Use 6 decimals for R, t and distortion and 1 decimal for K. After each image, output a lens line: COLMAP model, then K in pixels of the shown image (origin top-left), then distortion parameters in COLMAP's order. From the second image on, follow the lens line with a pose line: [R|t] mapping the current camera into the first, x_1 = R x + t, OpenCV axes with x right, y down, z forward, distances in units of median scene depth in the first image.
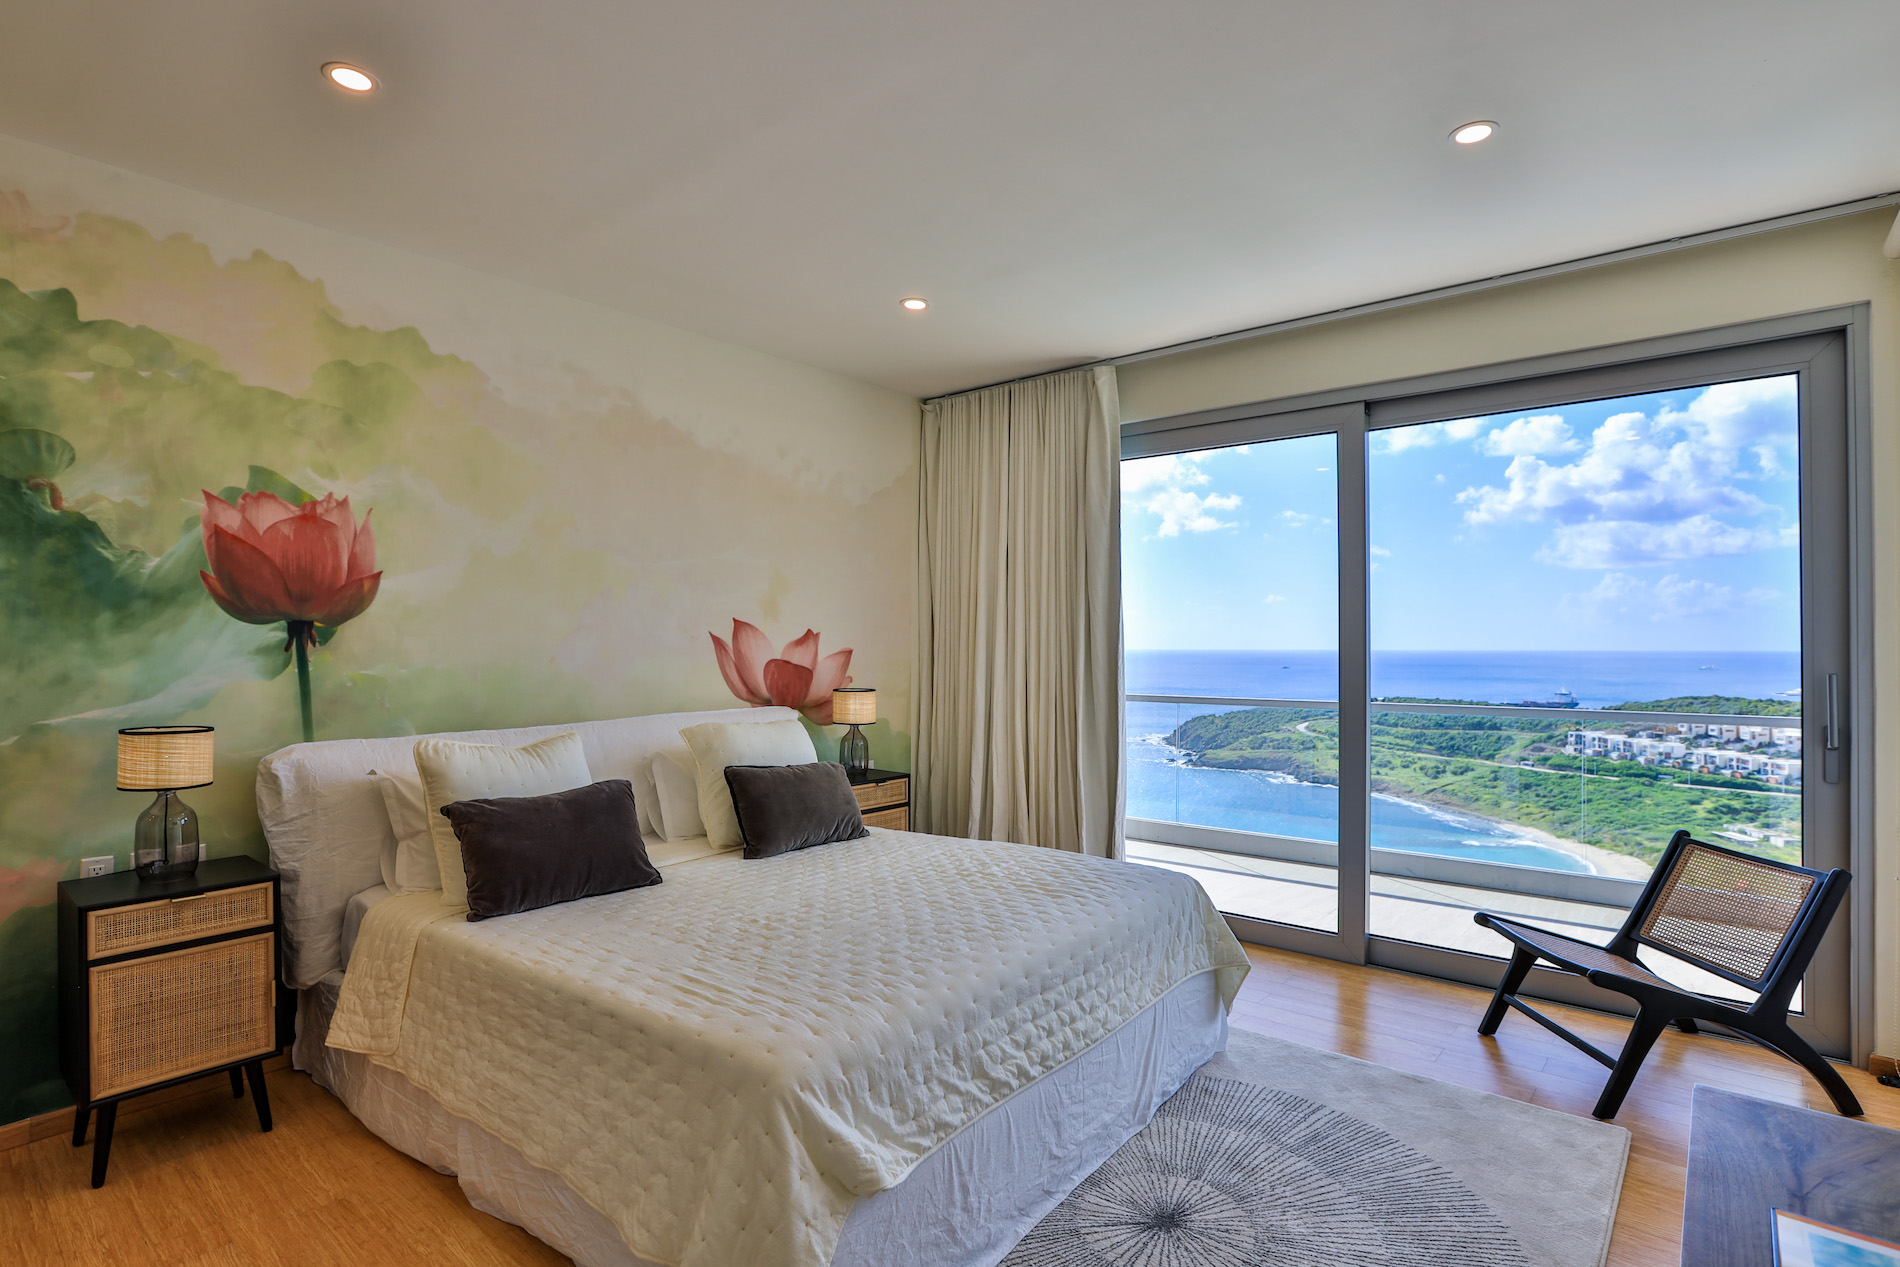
lens RADIAL K [[947.4, 0, 941.2], [0, 947.4, 632.6], [0, 0, 1]] dist [-0.062259, 0.024181]
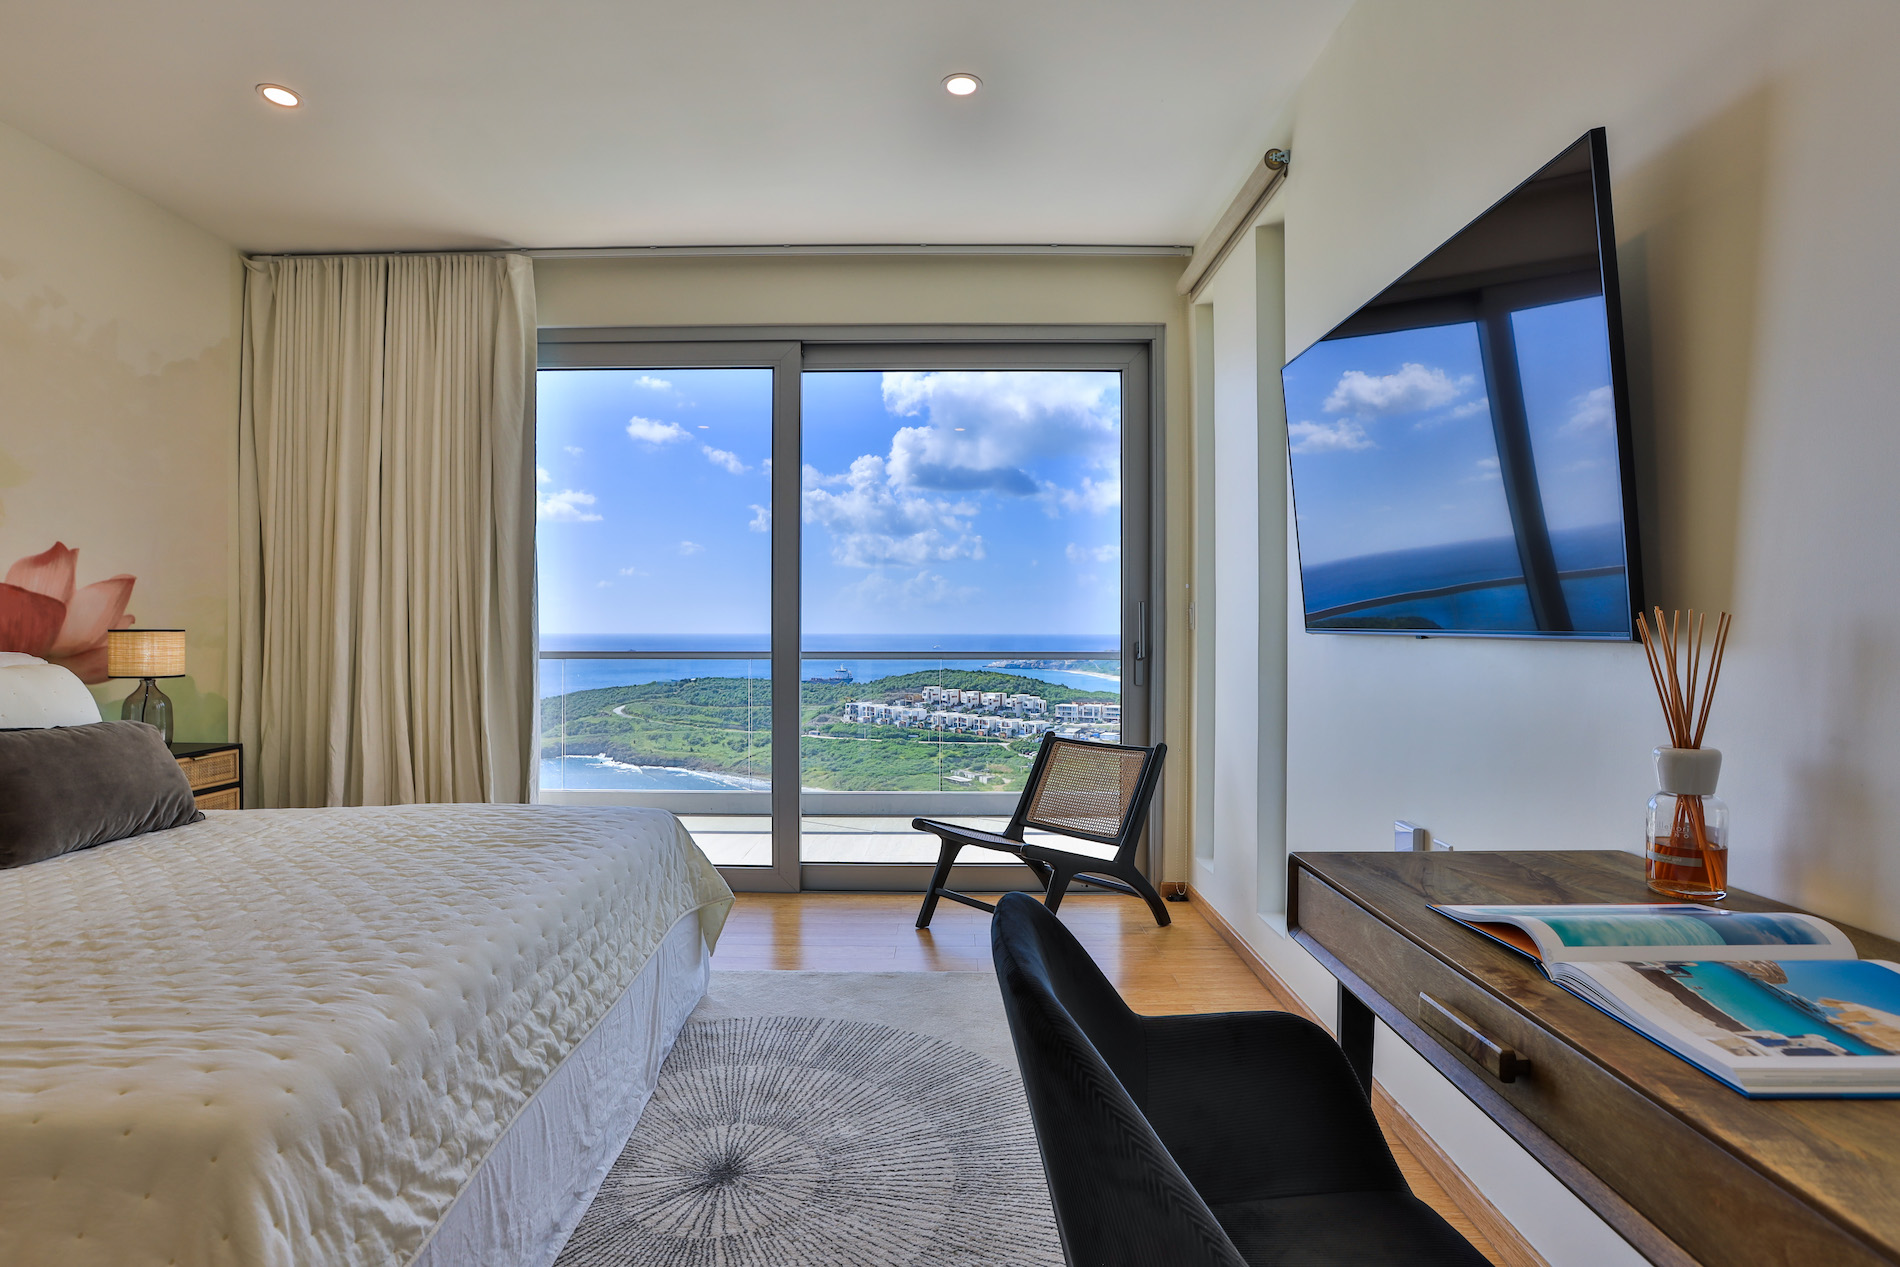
lens RADIAL K [[949.7, 0, 948.8], [0, 949.7, 636.5], [0, 0, 1]] dist [-0.077567, 0.036429]
pose [[0.759819, -0.004178, 0.650121, -0.125218], [-0.008375, 0.999833, 0.016214, 0.075940], [-0.650080, -0.017764, 0.759658, 0.141201]]
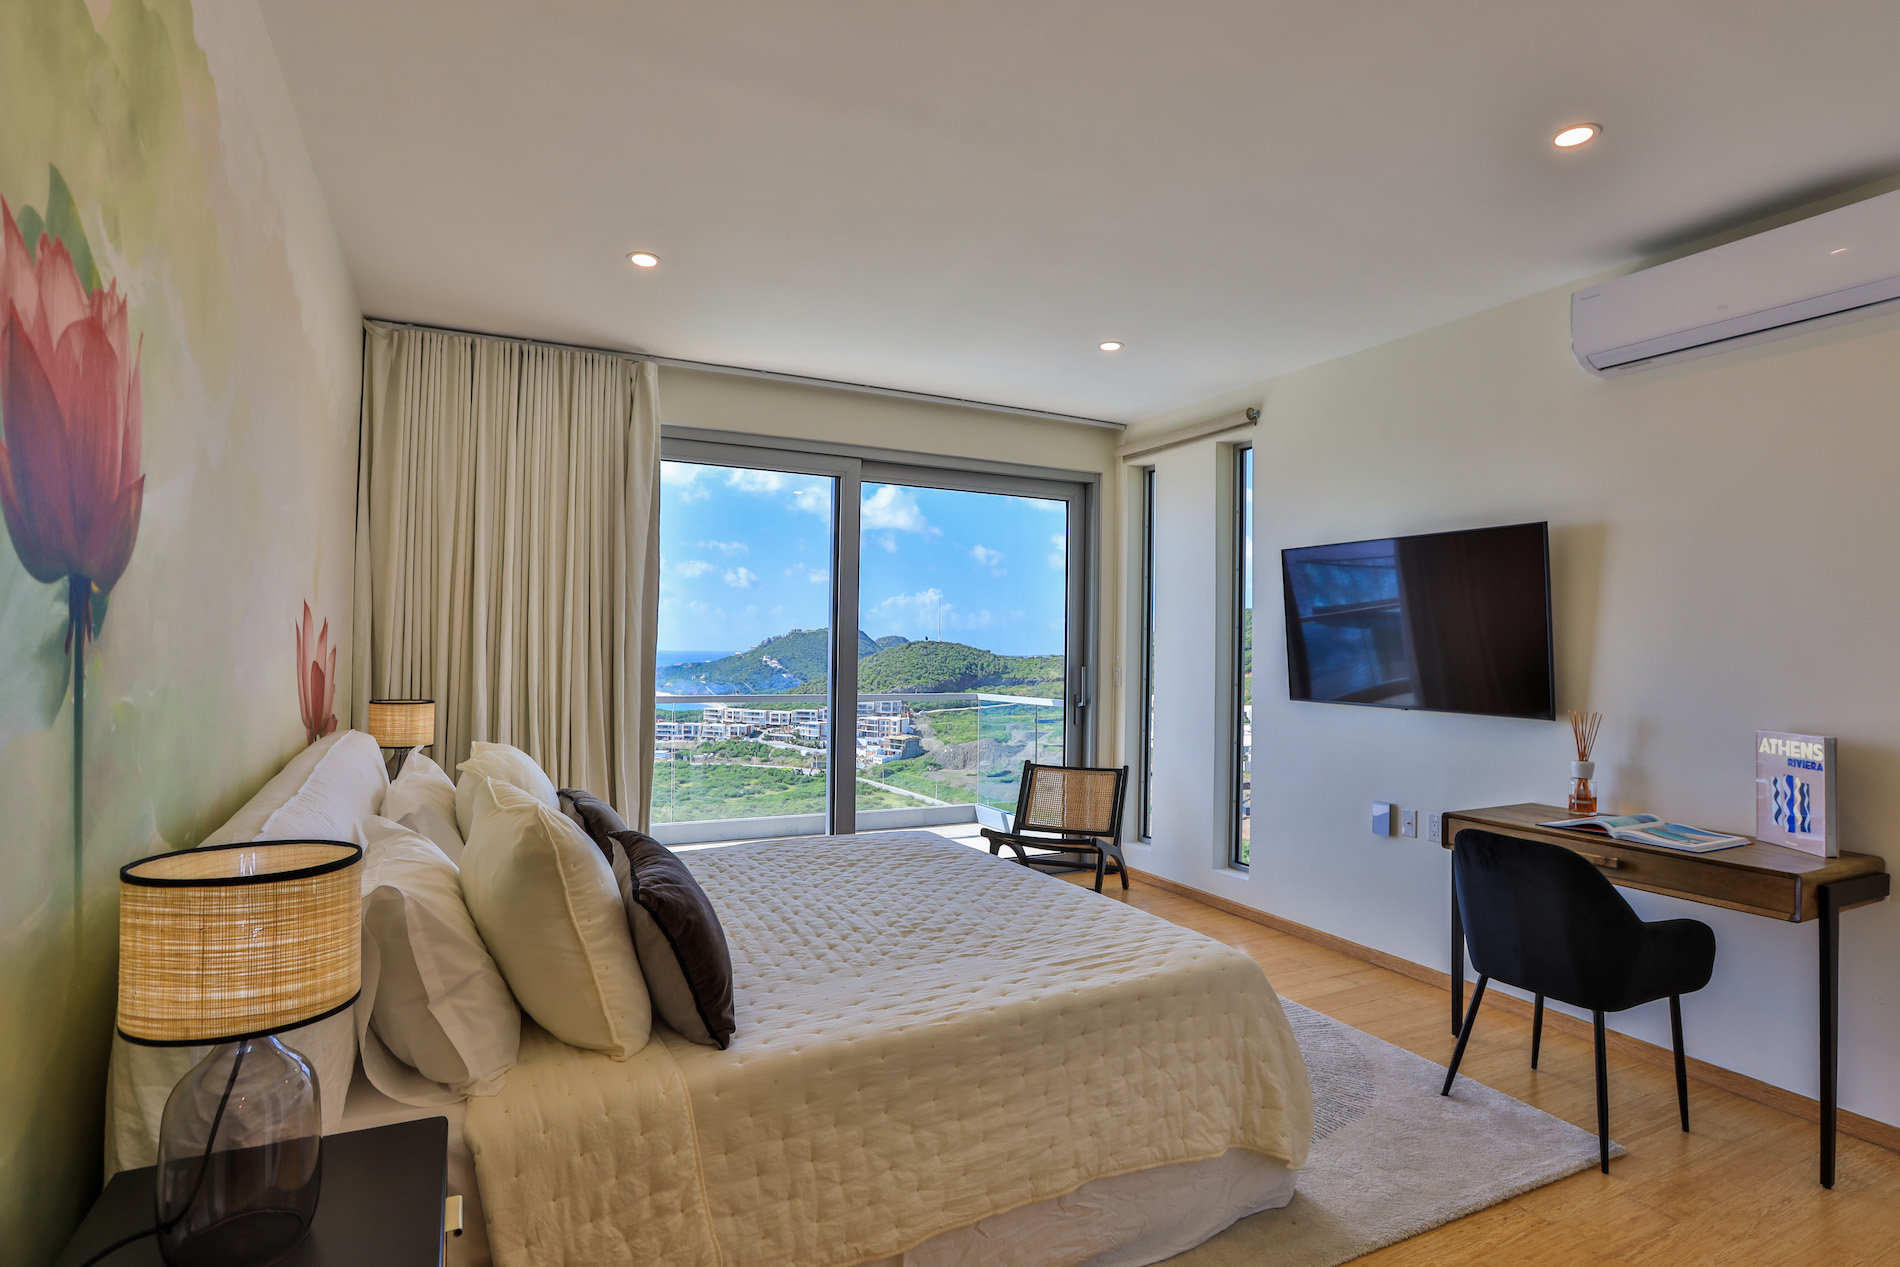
lens RADIAL K [[947.4, 0, 941.2], [0, 947.4, 632.6], [0, 0, 1]] dist [-0.062259, 0.024181]
pose [[0.391555, 0.020601, 0.919924, -0.934363], [-0.025915, 0.999600, -0.011355, 0.006142], [-0.919790, -0.019393, 0.391932, 0.506112]]
